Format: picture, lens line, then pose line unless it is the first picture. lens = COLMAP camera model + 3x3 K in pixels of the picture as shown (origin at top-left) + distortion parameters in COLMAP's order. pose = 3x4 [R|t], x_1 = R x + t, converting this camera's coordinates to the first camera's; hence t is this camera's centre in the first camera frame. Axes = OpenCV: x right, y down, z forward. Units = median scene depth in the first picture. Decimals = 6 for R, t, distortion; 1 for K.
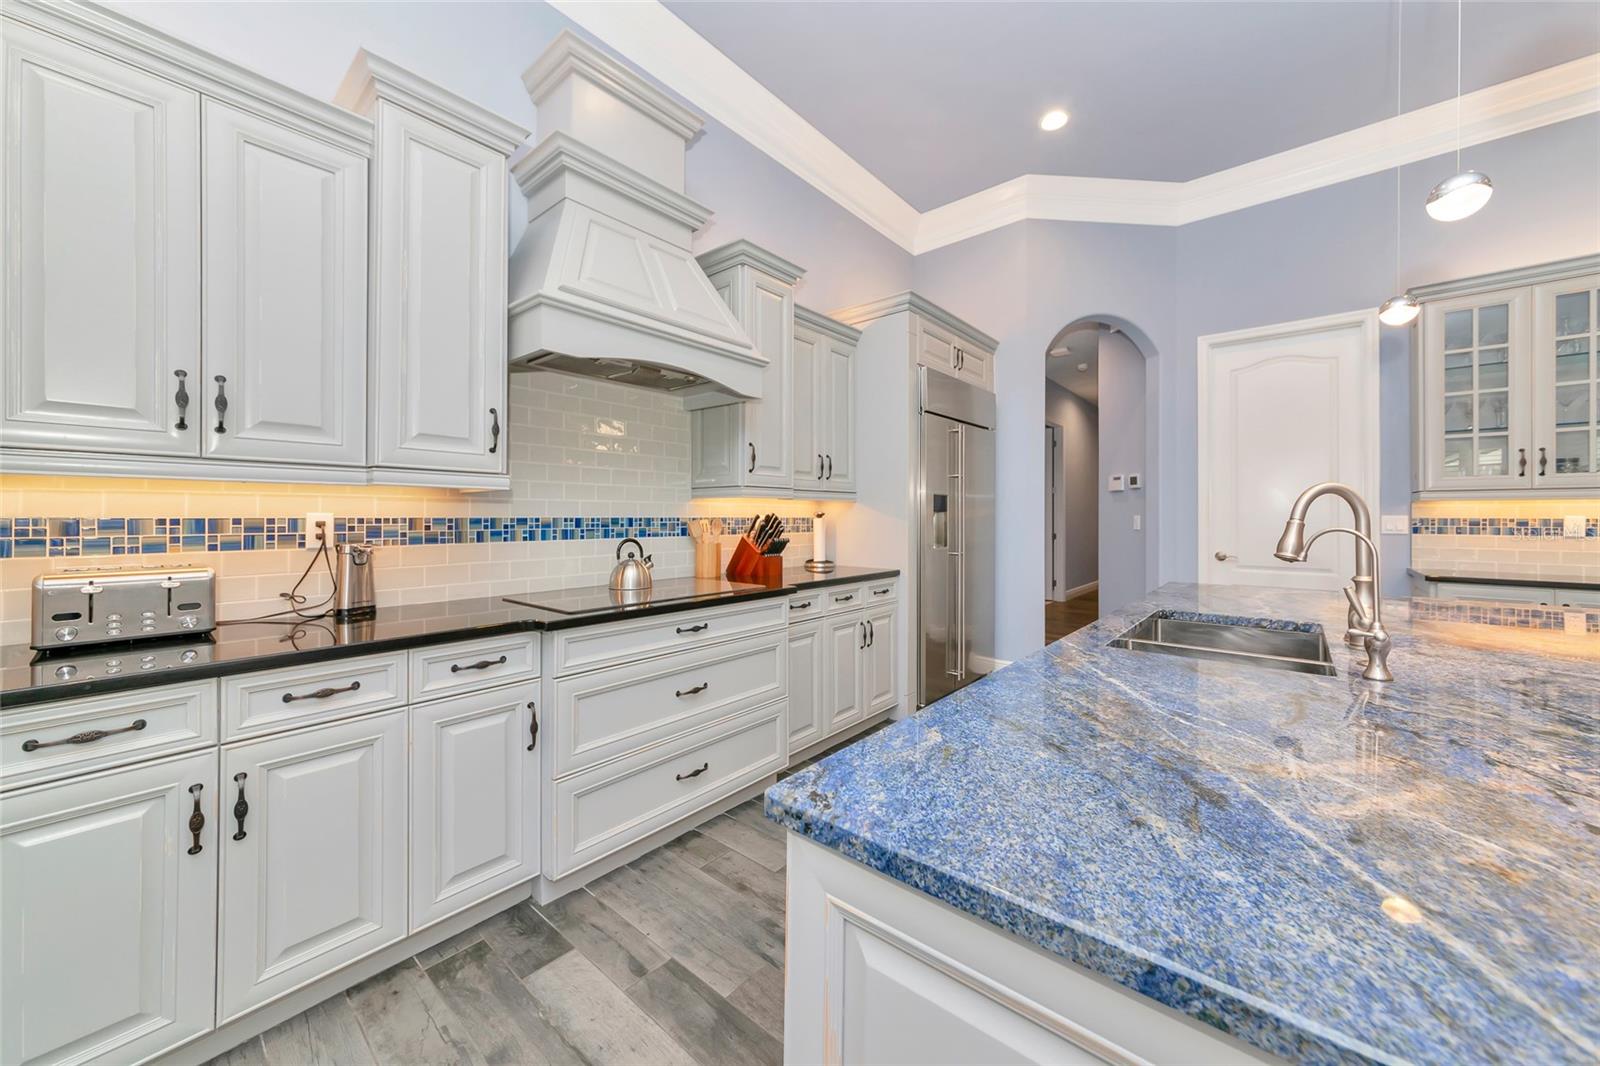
lens RADIAL K [[588.0, 0, 794.4], [0, 588.0, 515.7], [0, 0, 1]] dist [0.001967, -0.000033]
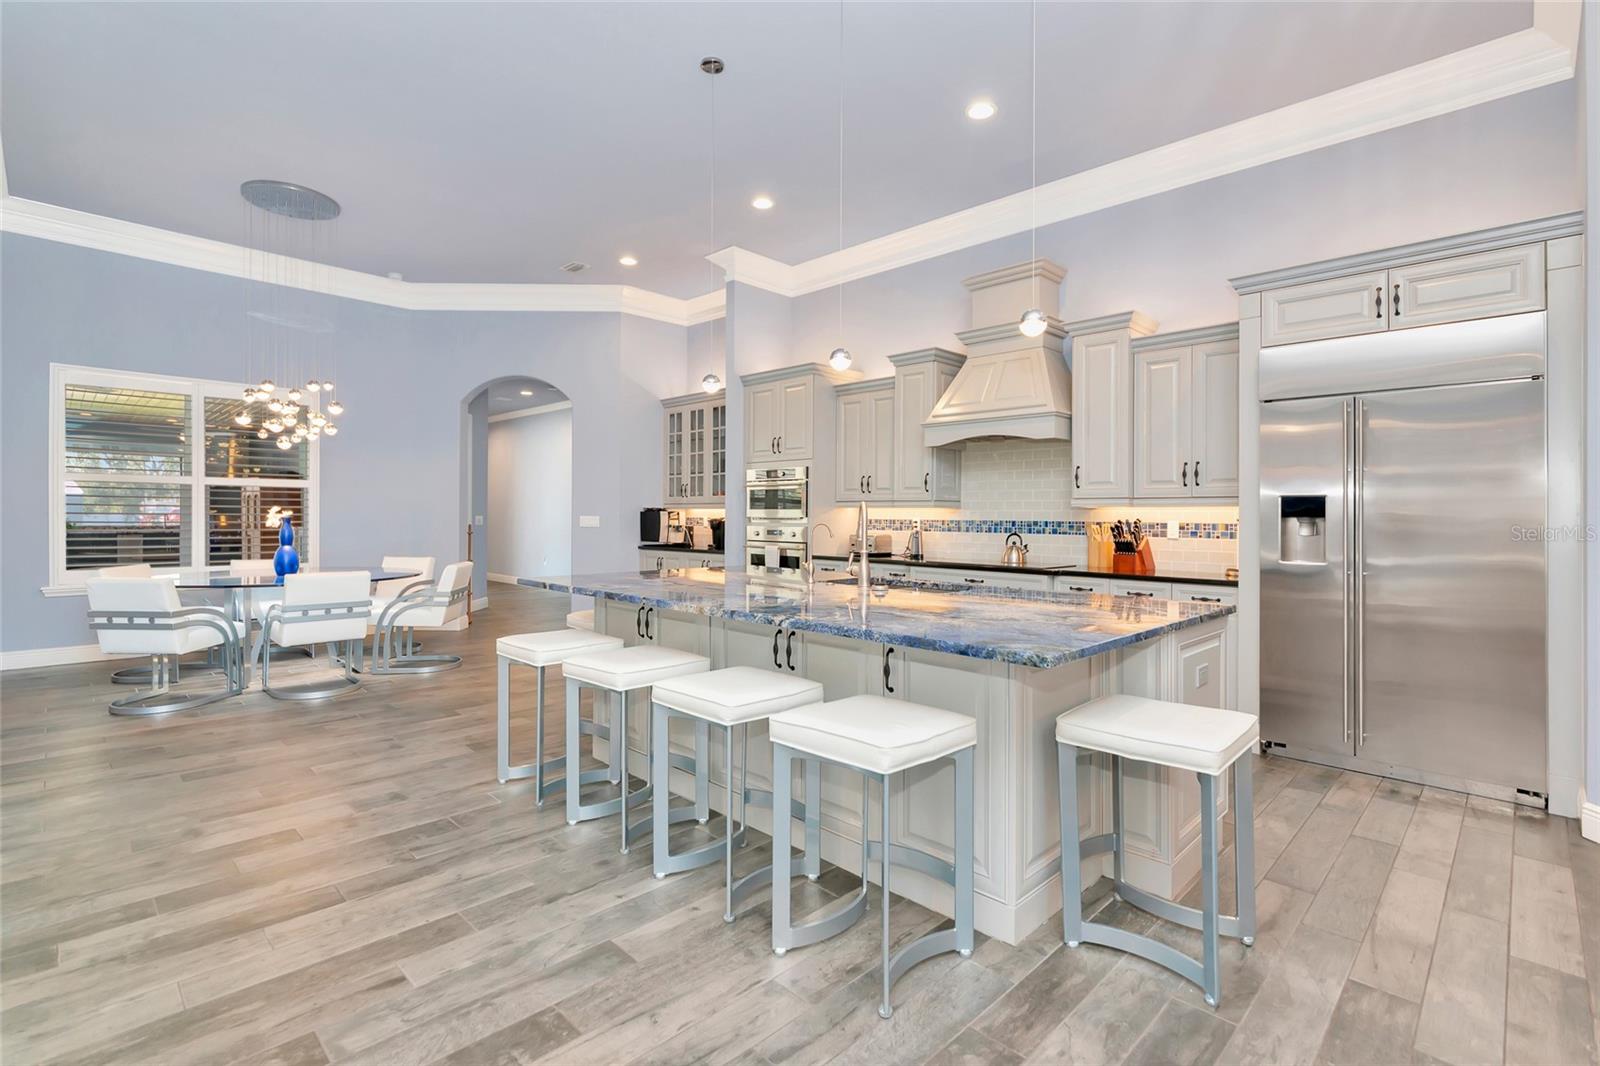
lens RADIAL K [[752.7, 0, 801.6], [0, 752.7, 518.7], [0, 0, 1]] dist [-0.000845, -0.000065]
pose [[-0.069600, 0.002924, -0.997571, 1.994952], [-0.006281, 0.999975, 0.003370, -0.006463], [0.997555, 0.006500, -0.069580, 0.576104]]
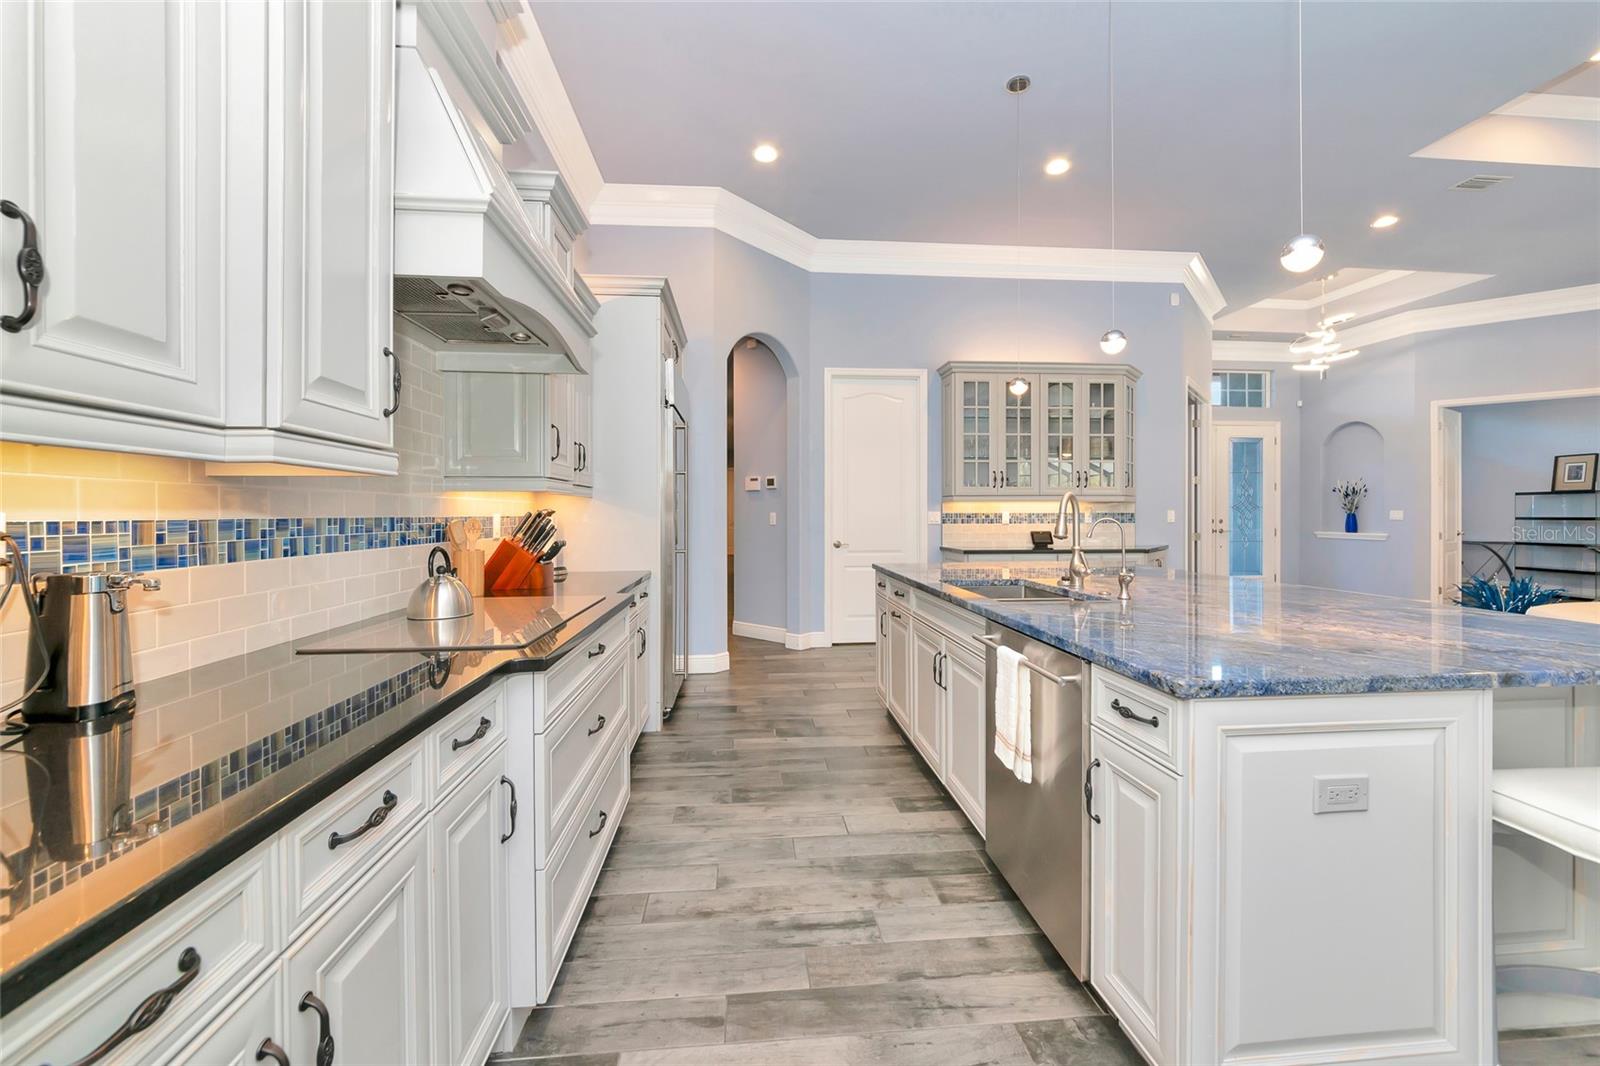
lens RADIAL K [[654.4, 0, 801.4], [0, 654.4, 516.2], [0, 0, 1]] dist [-0.002542, -0.000346]
pose [[0.693360, -0.007895, 0.720548, -0.575665], [0.004481, 0.999968, 0.006645, -0.001511], [-0.720577, -0.001379, 0.693373, 0.141524]]
